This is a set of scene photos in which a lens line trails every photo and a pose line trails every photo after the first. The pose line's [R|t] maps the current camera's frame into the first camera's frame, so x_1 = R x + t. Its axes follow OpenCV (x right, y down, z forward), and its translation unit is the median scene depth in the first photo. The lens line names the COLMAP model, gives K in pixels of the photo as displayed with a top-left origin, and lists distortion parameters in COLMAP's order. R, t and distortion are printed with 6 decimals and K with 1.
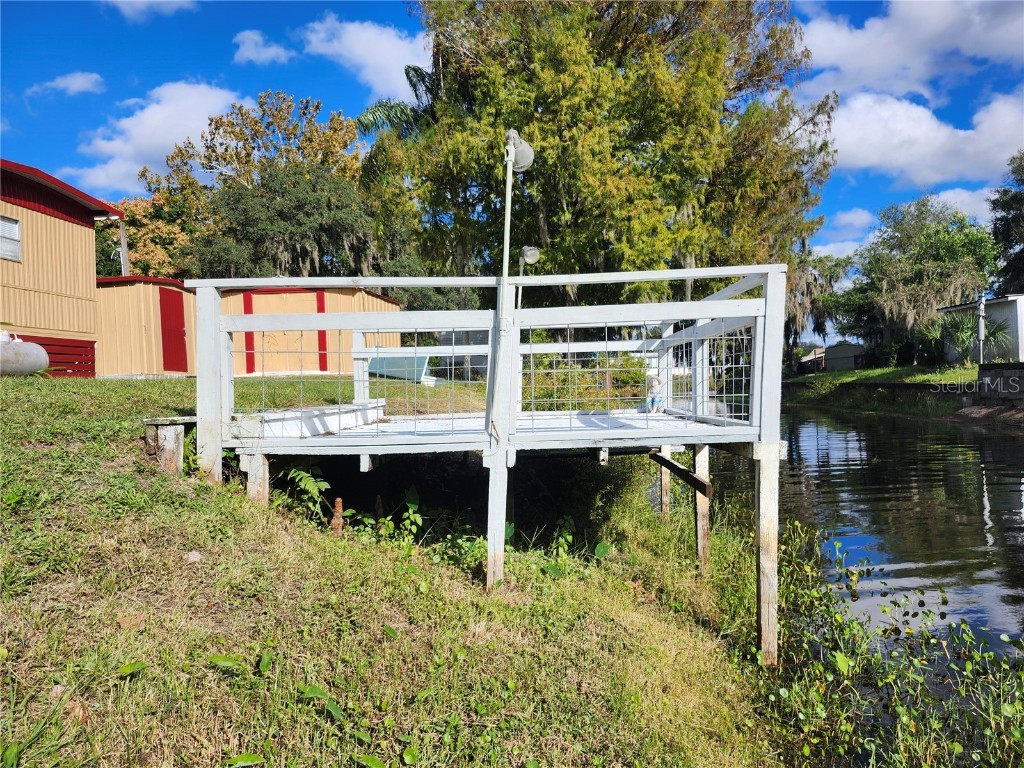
lens RADIAL K [[686.7, 0, 512.0], [0, 686.7, 384.0], [0, 0, 1]] dist [0.060597, -0.057523]
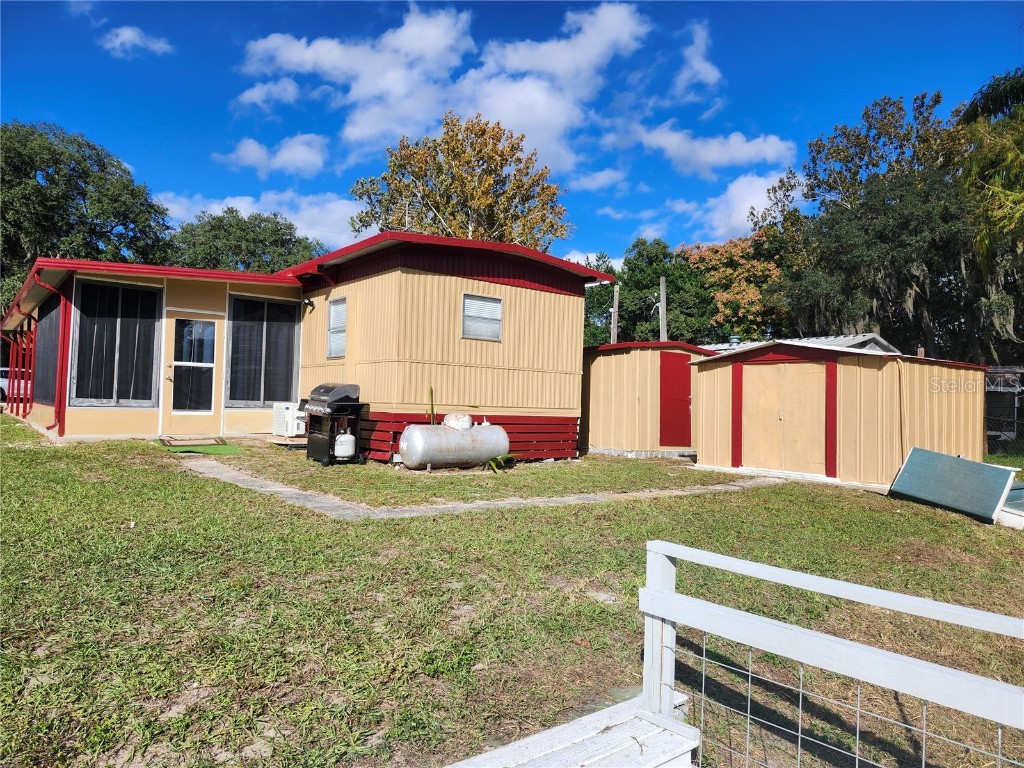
lens RADIAL K [[686.7, 0, 512.0], [0, 686.7, 384.0], [0, 0, 1]] dist [0.060597, -0.057523]
pose [[0.667839, 0.026806, -0.743823, 0.007876], [-0.054408, 0.998436, -0.012868, -0.027332], [0.742314, 0.049063, 0.668253, 0.097078]]
